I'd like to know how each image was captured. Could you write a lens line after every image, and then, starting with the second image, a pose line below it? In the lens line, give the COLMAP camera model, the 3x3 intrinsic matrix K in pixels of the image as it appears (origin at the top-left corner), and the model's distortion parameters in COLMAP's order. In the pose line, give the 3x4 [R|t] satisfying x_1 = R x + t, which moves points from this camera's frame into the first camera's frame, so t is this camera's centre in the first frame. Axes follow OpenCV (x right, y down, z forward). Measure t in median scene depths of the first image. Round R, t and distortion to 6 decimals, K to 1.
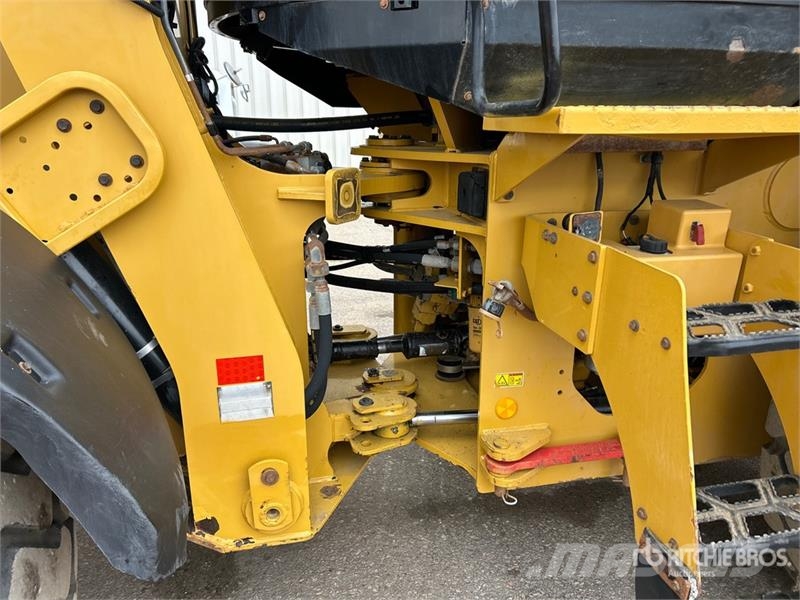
lens RADIAL K [[623.0, 0, 375.9], [0, 623.0, 301.8], [0, 0, 1]] dist [0.006041, 0.001593]
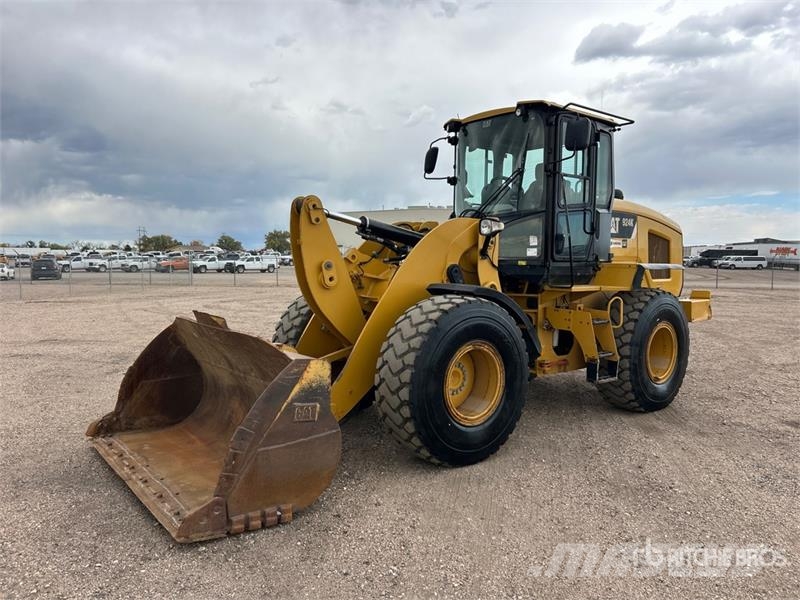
lens RADIAL K [[529.2, 0, 400.0], [0, 529.2, 300.0], [0, 0, 1]] dist [-0.049012, -0.000440]
pose [[0.912907, -0.022030, 0.407573, -2.348976], [0.110007, 0.974872, -0.193707, 0.450453], [-0.393065, 0.221672, 0.892391, -2.085972]]
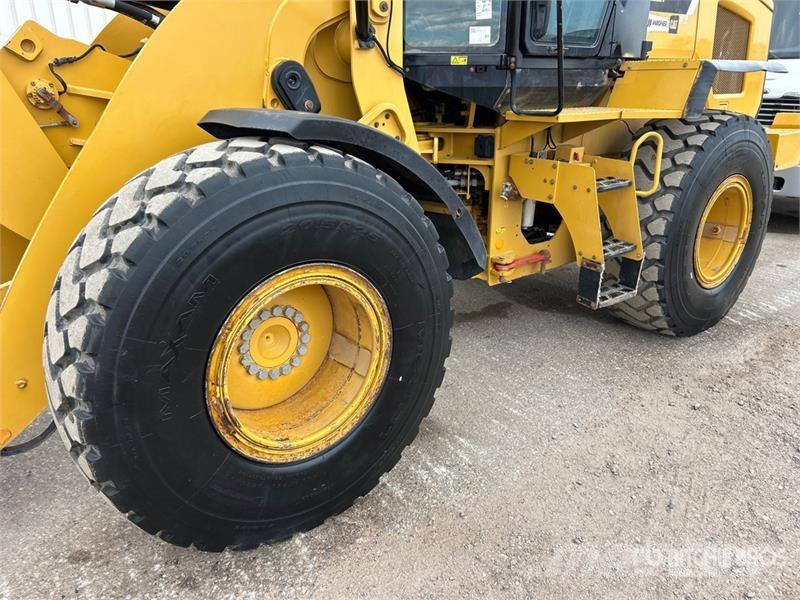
lens RADIAL K [[564.5, 0, 414.3], [0, 564.5, 301.9], [0, 0, 1]] dist [0.000821, -0.000755]
pose [[0.899490, -0.162419, 0.405633, -1.051326], [0.131121, 0.985896, 0.104002, 0.142739], [-0.416804, -0.040362, 0.908100, -0.823587]]
